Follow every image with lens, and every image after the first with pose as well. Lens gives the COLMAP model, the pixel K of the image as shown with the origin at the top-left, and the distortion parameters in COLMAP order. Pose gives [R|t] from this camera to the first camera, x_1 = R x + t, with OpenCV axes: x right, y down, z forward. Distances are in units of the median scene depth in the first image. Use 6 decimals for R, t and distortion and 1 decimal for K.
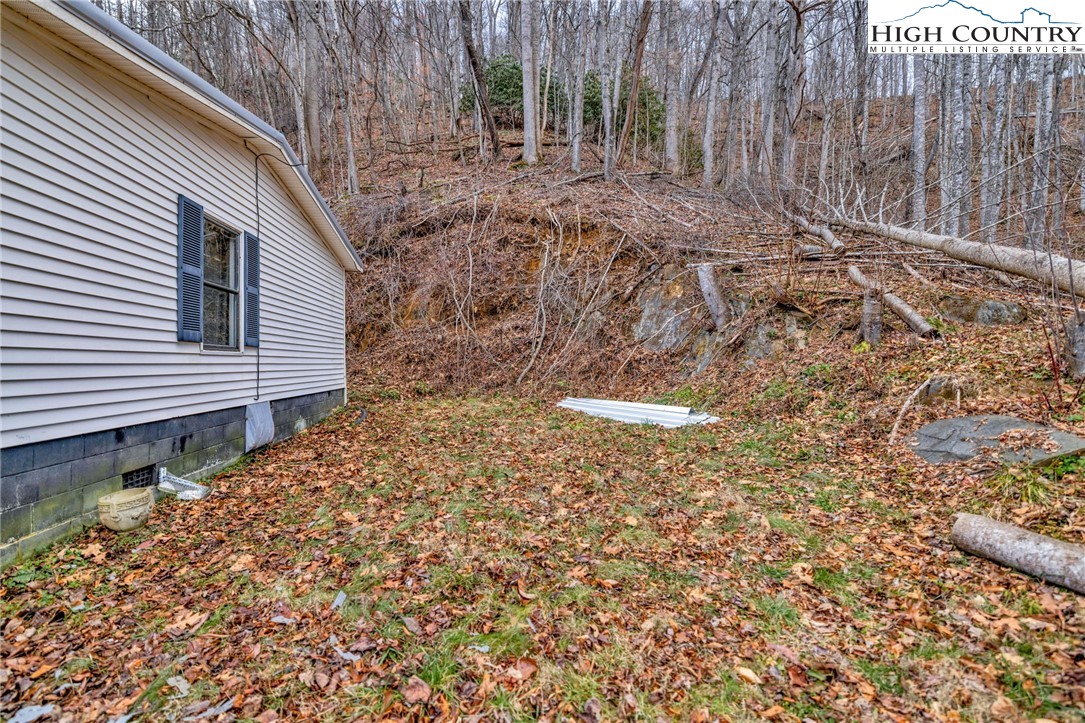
lens RADIAL K [[500.7, 0, 542.7], [0, 500.7, 360.5], [0, 0, 1]] dist [0.003733, 0.000029]
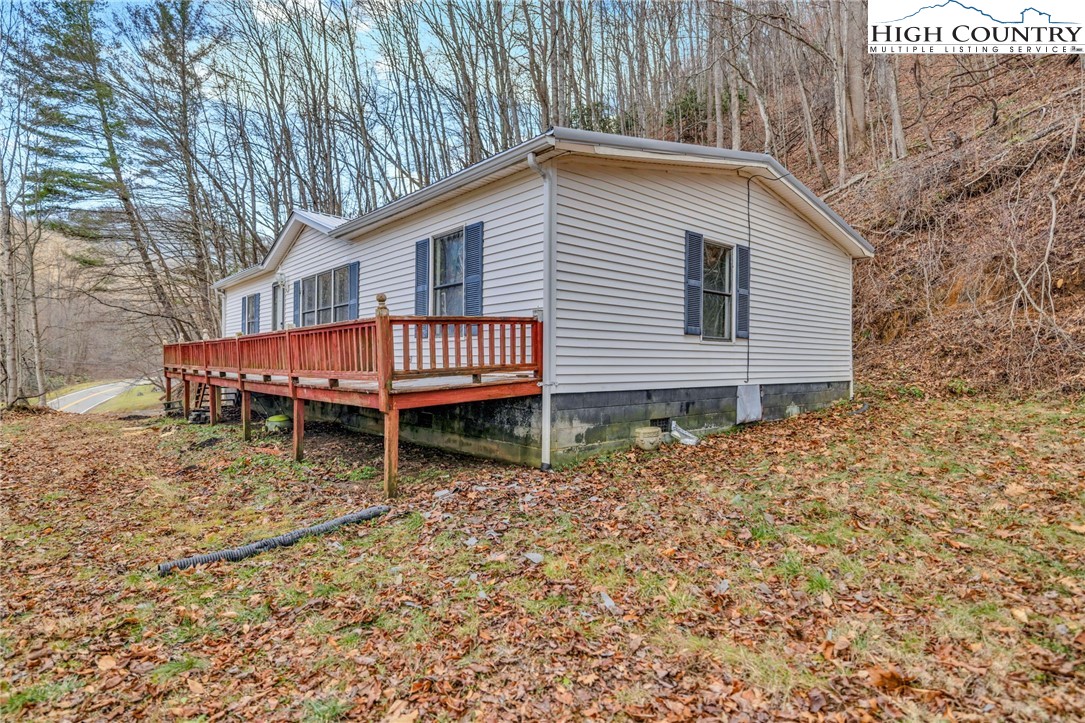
lens RADIAL K [[544.3, 0, 542.7], [0, 544.3, 359.1], [0, 0, 1]] dist [0.002206, 0.000063]
pose [[0.576696, 0.010027, -0.816897, 0.220505], [-0.006243, 0.999950, 0.007866, 0.016067], [0.816935, 0.000564, 0.576730, -0.158462]]
